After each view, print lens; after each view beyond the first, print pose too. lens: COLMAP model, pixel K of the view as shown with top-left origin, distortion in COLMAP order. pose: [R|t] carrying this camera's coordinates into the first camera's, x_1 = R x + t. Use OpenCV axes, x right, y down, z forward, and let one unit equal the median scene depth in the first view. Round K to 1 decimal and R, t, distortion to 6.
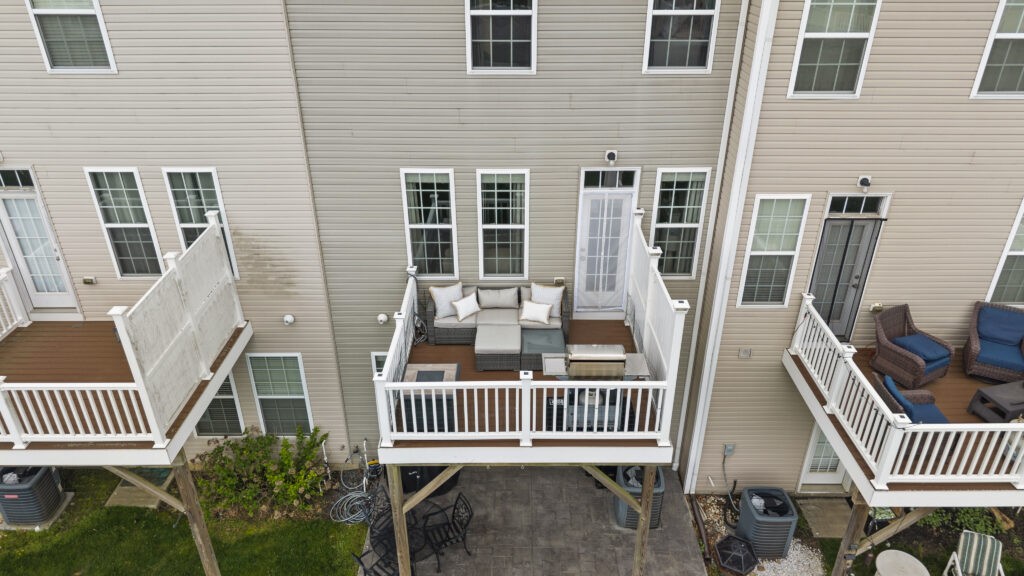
lens RADIAL K [[696.4, 0, 513.7], [0, 696.4, 286.1], [0, 0, 1]] dist [0.017046, -0.014444]
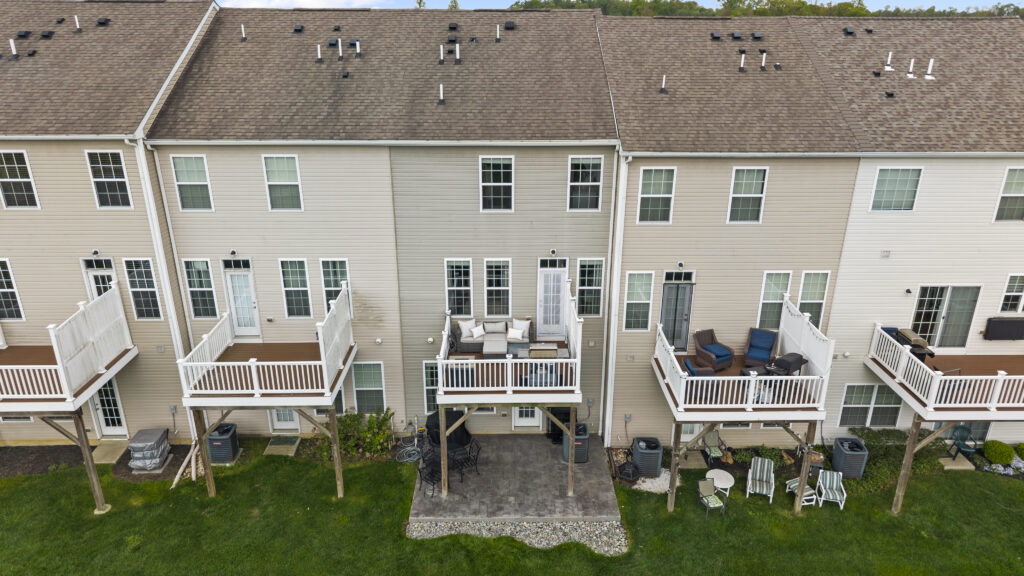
lens RADIAL K [[696.4, 0, 511.8], [0, 696.4, 288.3], [0, 0, 1]] dist [0.017046, -0.014444]
pose [[0.999938, -0.002571, 0.010867, 0.002756], [0.003850, 0.992840, -0.119390, 0.140298], [-0.010482, 0.119424, 0.992788, -0.880898]]
